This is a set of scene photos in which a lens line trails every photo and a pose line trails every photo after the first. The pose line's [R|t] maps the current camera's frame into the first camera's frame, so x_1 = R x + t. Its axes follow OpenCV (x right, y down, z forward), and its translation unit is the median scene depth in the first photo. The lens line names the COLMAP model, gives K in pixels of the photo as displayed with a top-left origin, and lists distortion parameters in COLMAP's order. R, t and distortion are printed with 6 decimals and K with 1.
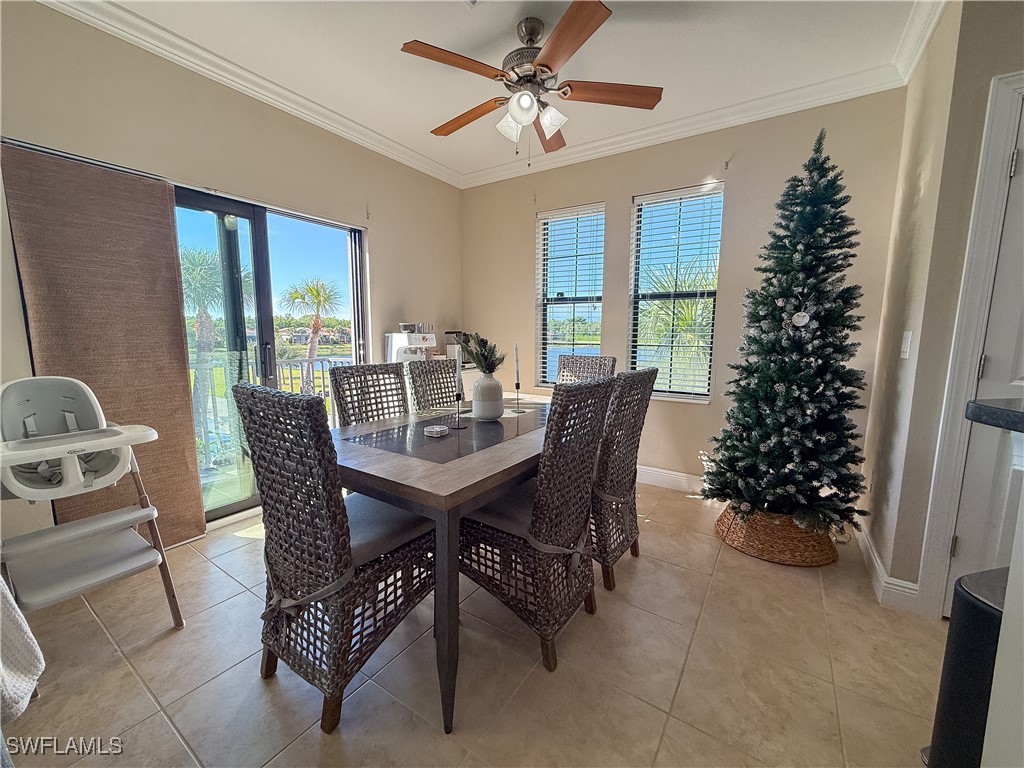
lens RADIAL K [[409.1, 0, 510.6], [0, 409.1, 384.9], [0, 0, 1]] dist [0.000374, 0.000123]
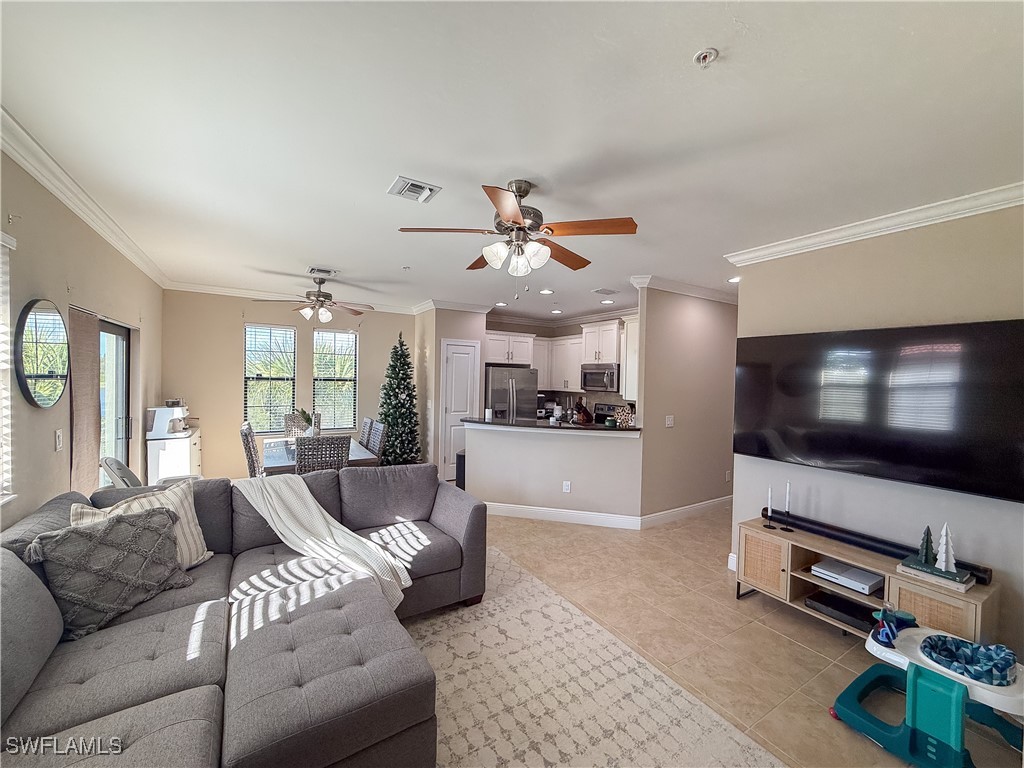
lens RADIAL K [[409.1, 0, 510.6], [0, 409.1, 384.9], [0, 0, 1]] dist [0.000374, 0.000123]
pose [[0.412120, -0.015518, 0.910997, -1.530442], [0.098704, 0.994731, -0.027708, -0.080379], [-0.905767, 0.101338, 0.411480, -0.843609]]
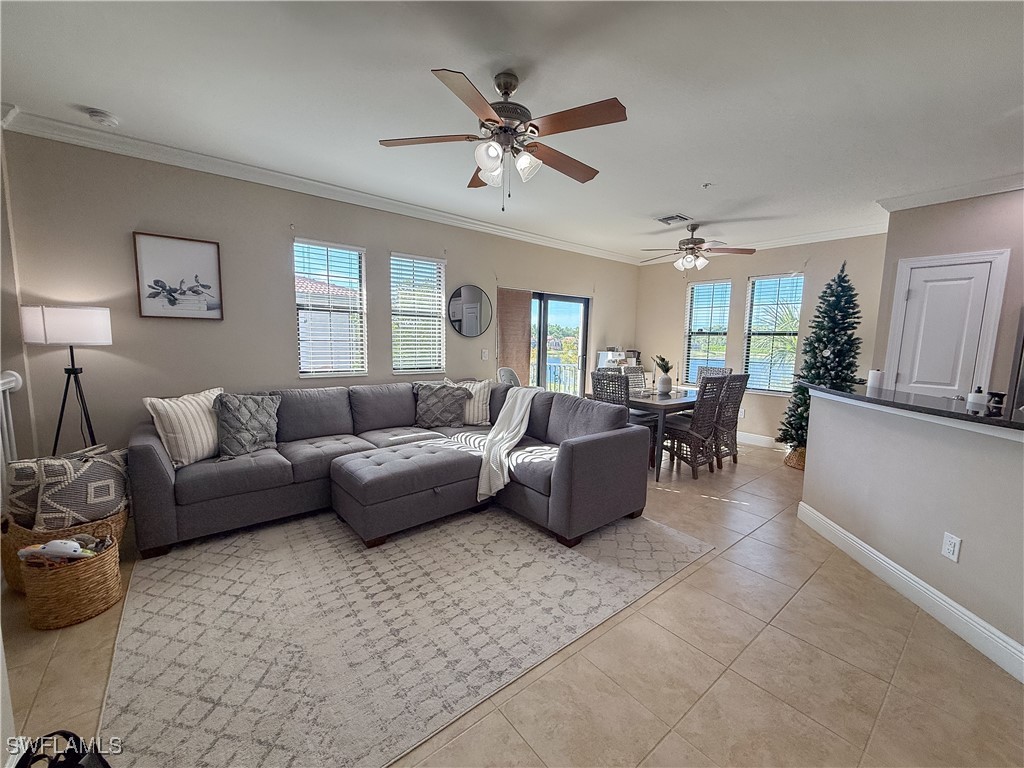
lens RADIAL K [[409.1, 0, 510.6], [0, 409.1, 384.9], [0, 0, 1]] dist [0.000374, 0.000123]
pose [[0.955856, 0.047223, -0.290017, -0.209937], [-0.052580, 0.998559, -0.010703, 0.104083], [0.289093, 0.025480, 0.956962, -1.388402]]
